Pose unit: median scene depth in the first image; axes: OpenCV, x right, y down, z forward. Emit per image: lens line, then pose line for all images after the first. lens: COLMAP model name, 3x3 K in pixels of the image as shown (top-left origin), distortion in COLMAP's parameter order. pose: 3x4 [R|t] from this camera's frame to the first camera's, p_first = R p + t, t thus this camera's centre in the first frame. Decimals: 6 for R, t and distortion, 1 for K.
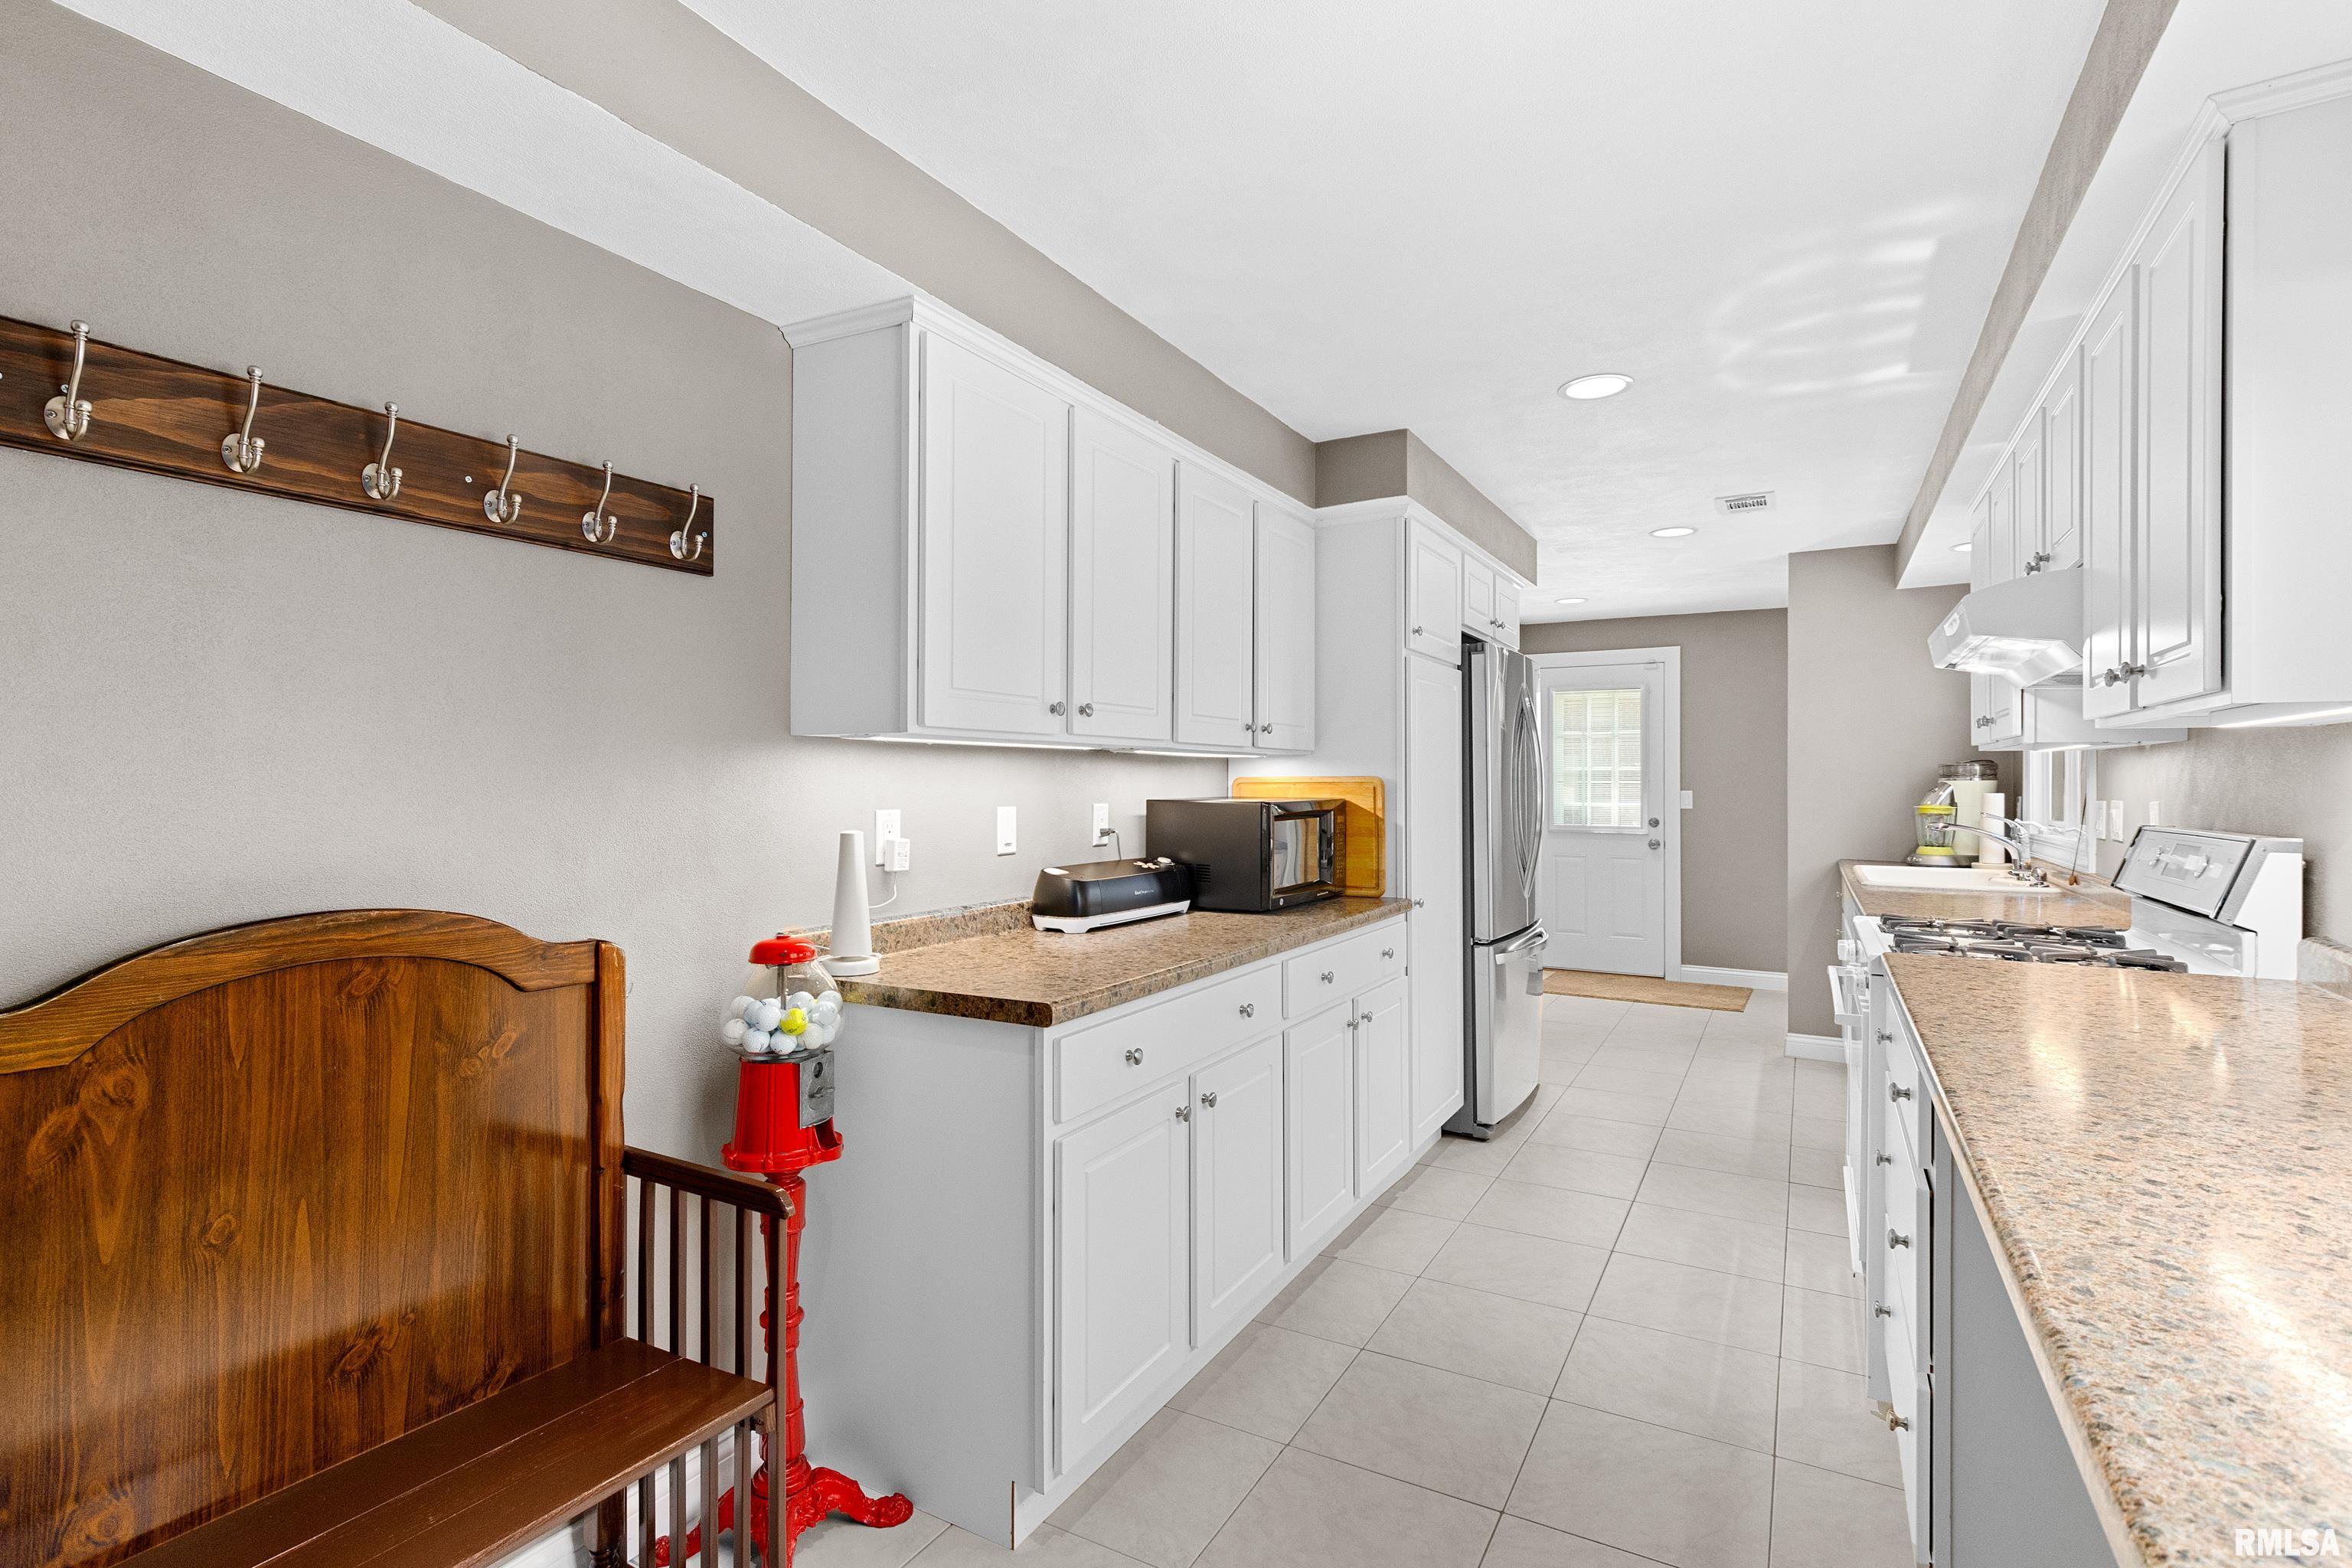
lens RADIAL K [[1099.9, 0, 1188.4], [0, 1099.9, 770.5], [0, 0, 1]] dist [0.003281, -0.000342]
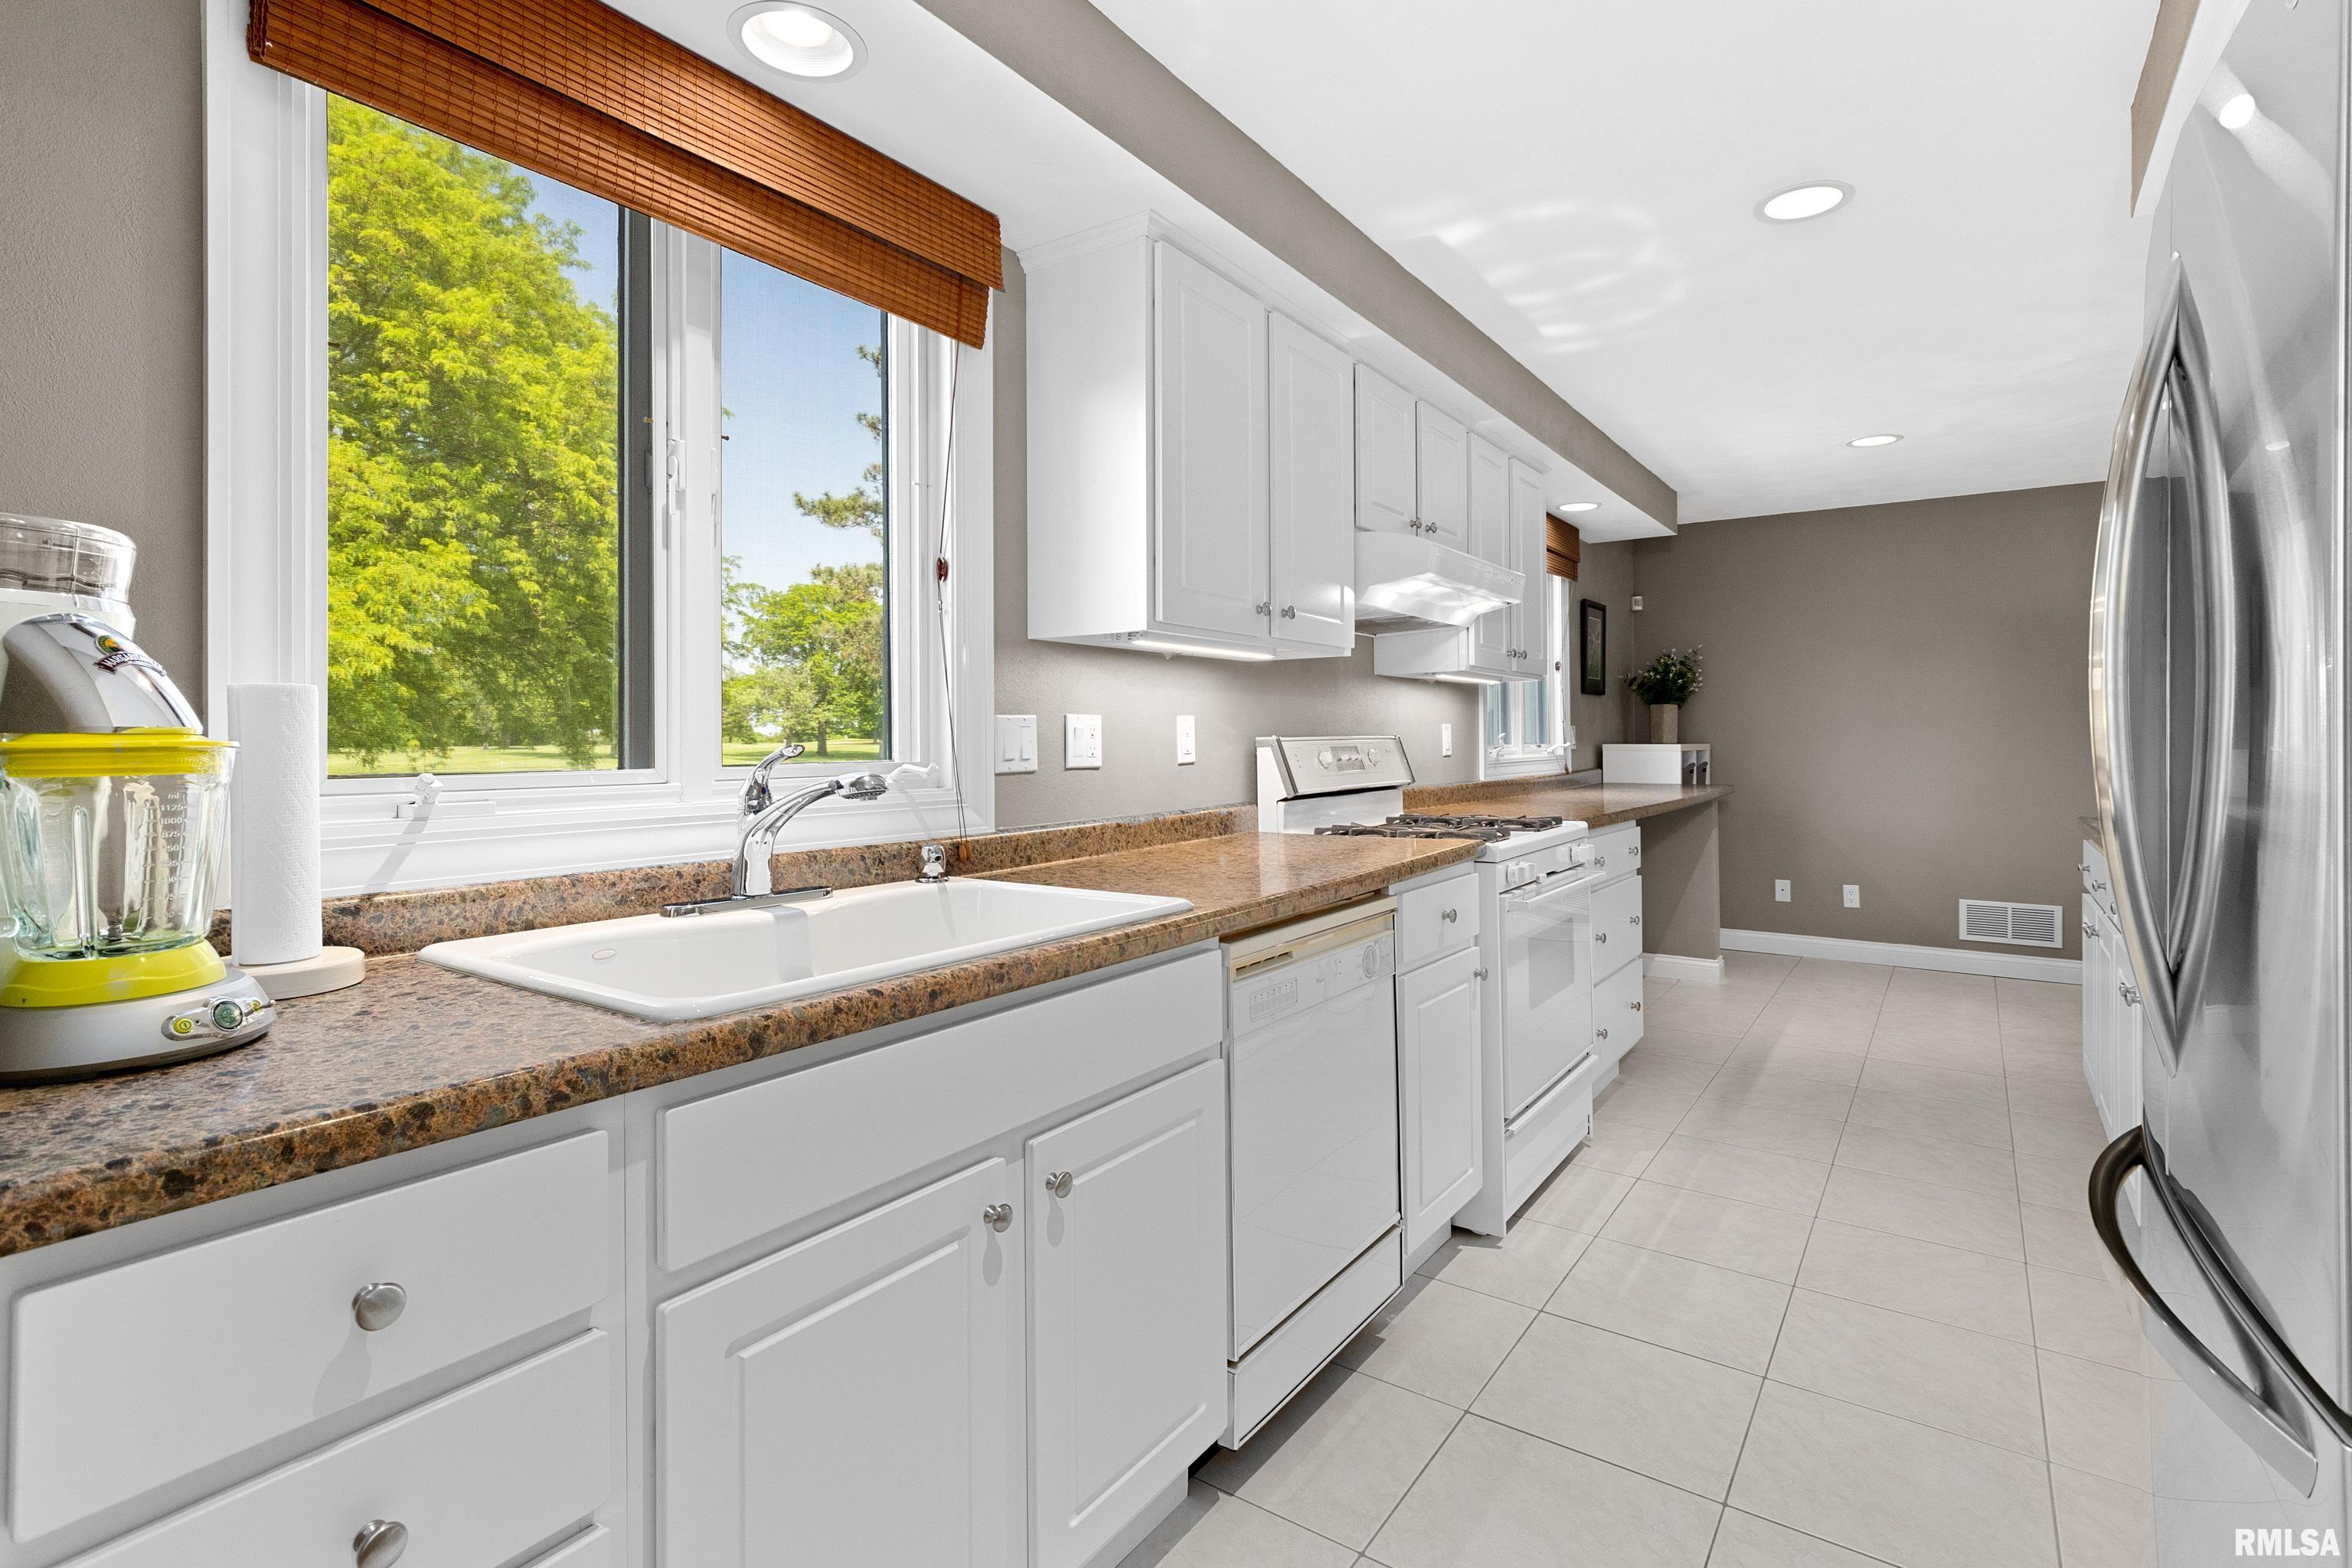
lens RADIAL K [[1099.9, 0, 1199.3], [0, 1099.9, 726.5], [0, 0, 1]] dist [0.003281, -0.000342]
pose [[-0.995535, 0.000690, 0.094395, 0.691902], [-0.000955, 0.999848, -0.017381, 0.048328], [-0.094393, -0.017393, -0.995383, 1.728986]]
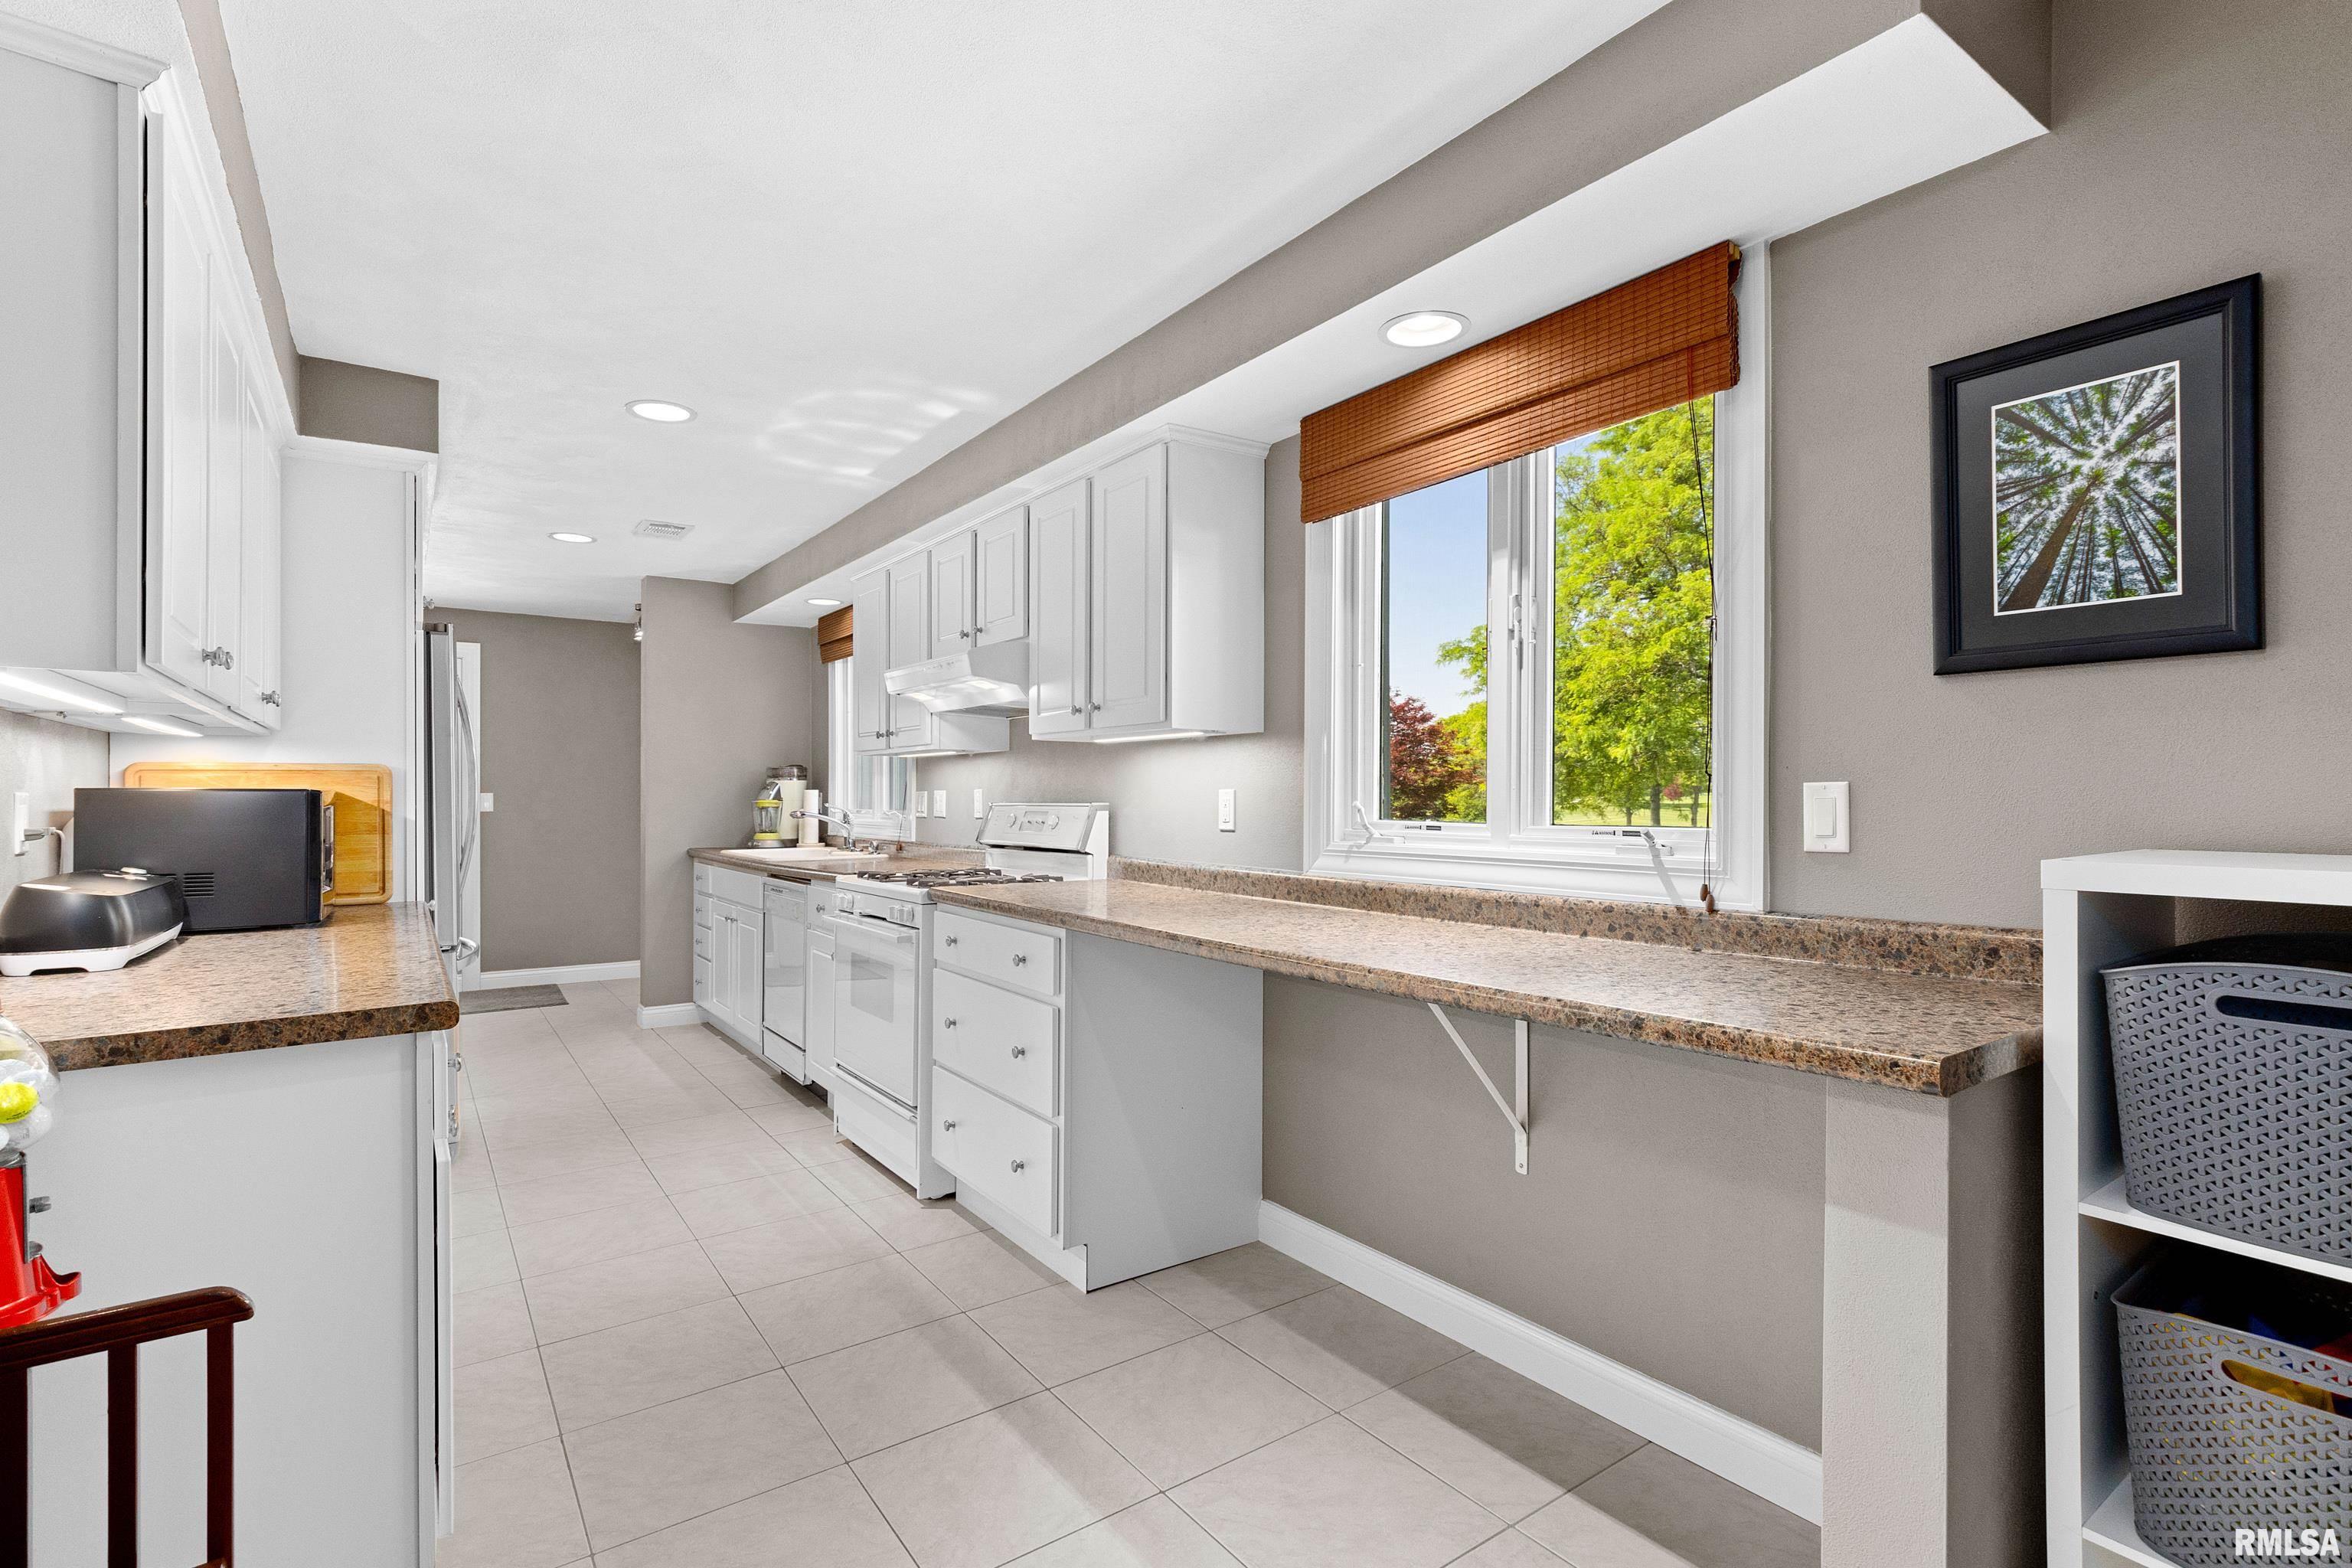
lens RADIAL K [[1099.9, 0, 1190.5], [0, 1099.9, 793.1], [0, 0, 1]] dist [0.003281, -0.000342]
pose [[0.418380, -0.000943, 0.908272, -0.380044], [-0.007385, 0.999963, 0.004440, 0.021070], [-0.908242, -0.008565, 0.418358, 0.057163]]
